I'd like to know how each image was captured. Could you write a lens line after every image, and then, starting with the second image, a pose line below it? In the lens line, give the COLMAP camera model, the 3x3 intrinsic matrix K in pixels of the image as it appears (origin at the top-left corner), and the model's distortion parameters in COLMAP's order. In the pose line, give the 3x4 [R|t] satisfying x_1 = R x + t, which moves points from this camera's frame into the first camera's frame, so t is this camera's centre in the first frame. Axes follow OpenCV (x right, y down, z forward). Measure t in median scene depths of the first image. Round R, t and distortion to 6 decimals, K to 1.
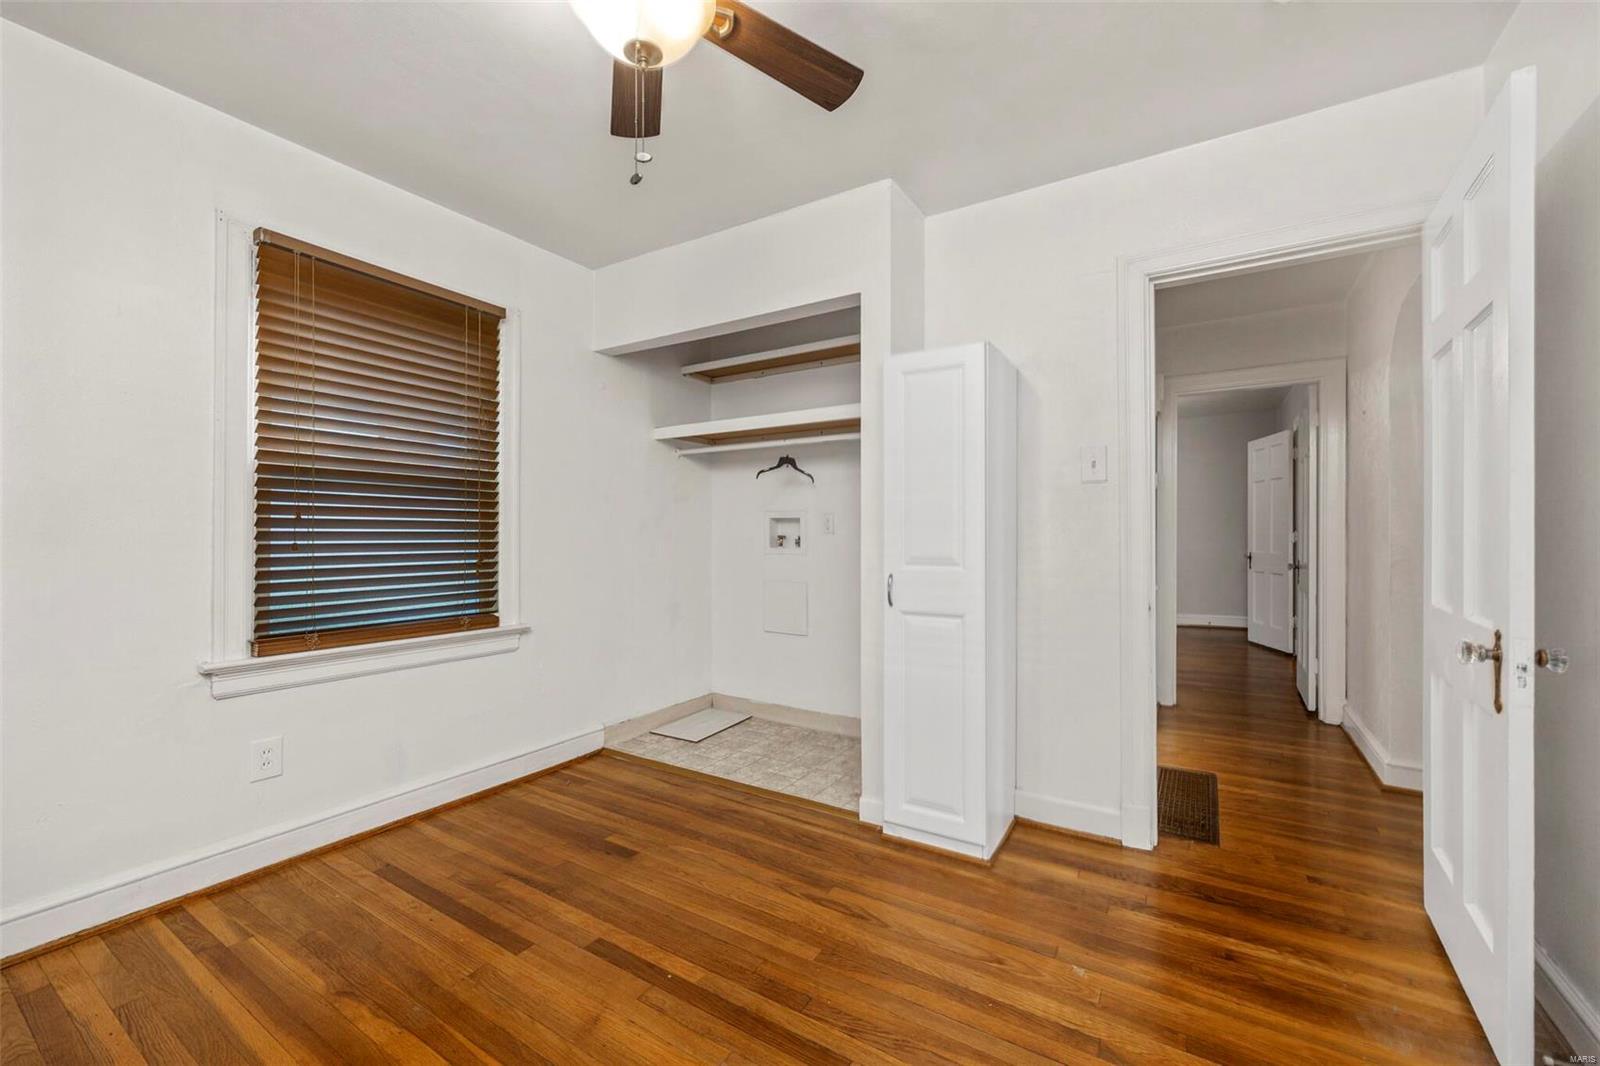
lens RADIAL K [[652.8, 0, 800.0], [0, 652.8, 536.8], [0, 0, 1]] dist [-0.007095, 0.000685]
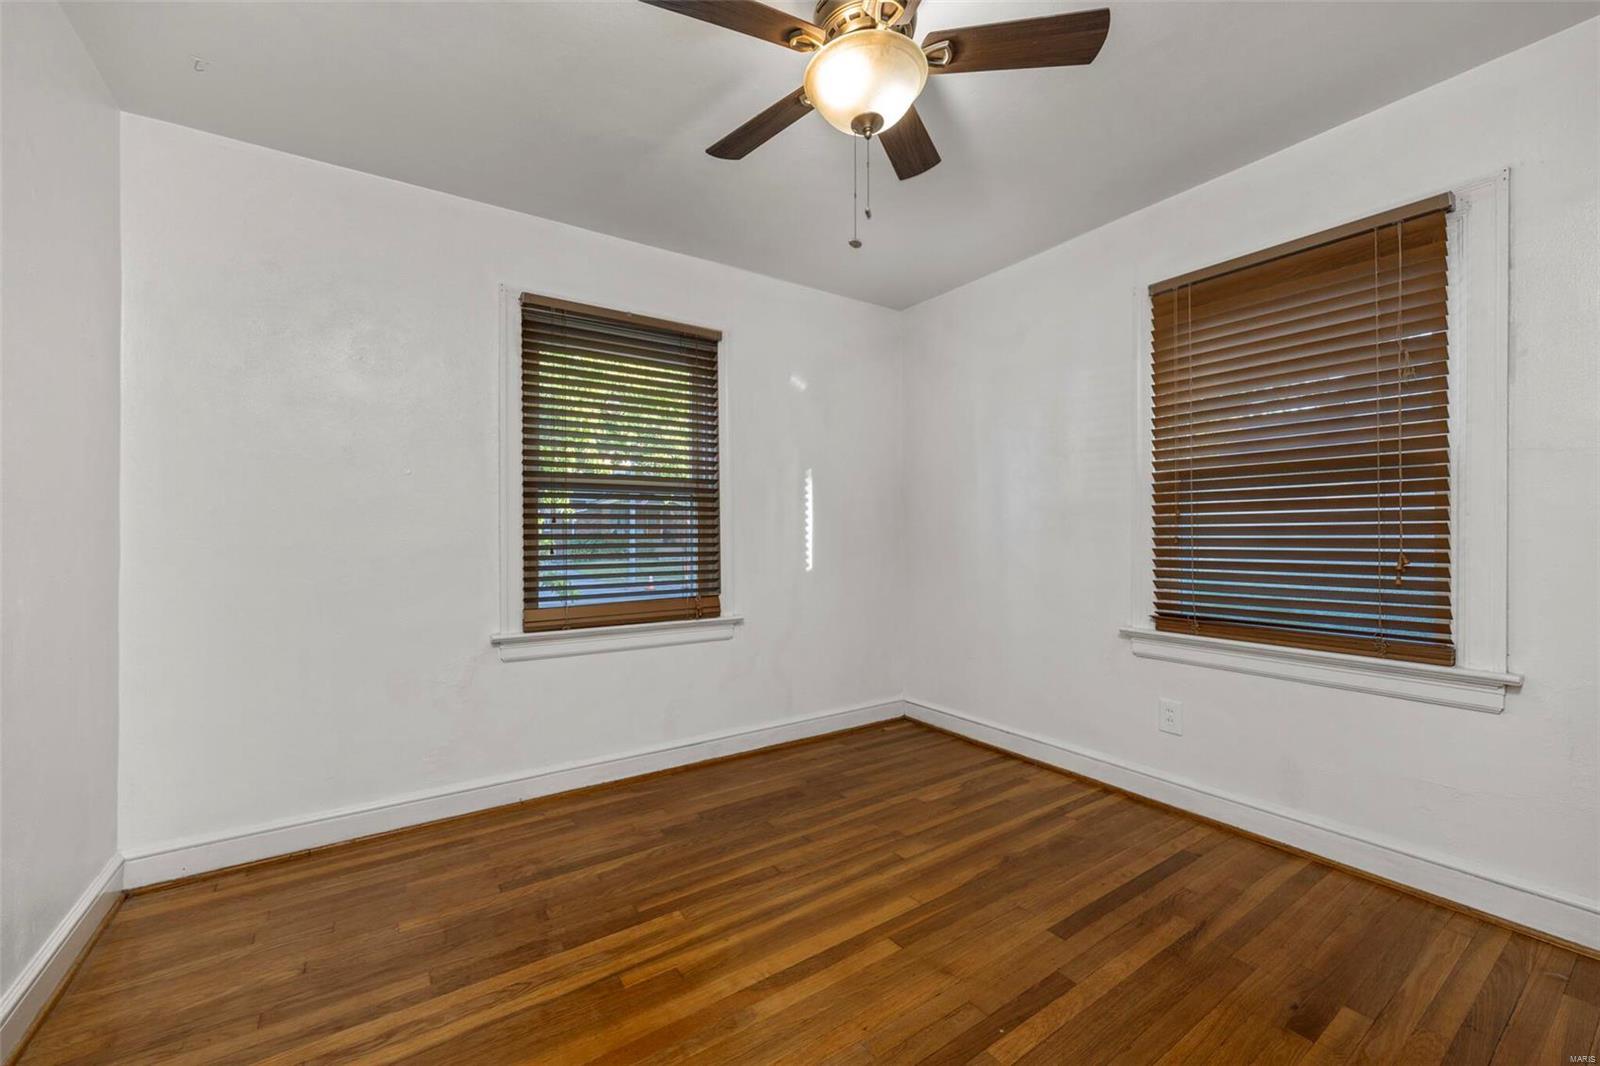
lens RADIAL K [[652.8, 0, 803.8], [0, 652.8, 532.9], [0, 0, 1]] dist [-0.007095, 0.000685]
pose [[-0.427546, -0.000897, -0.903993, 0.573369], [0.003225, 0.999992, -0.002517, 0.000714], [0.903988, -0.003992, -0.427540, 0.915011]]
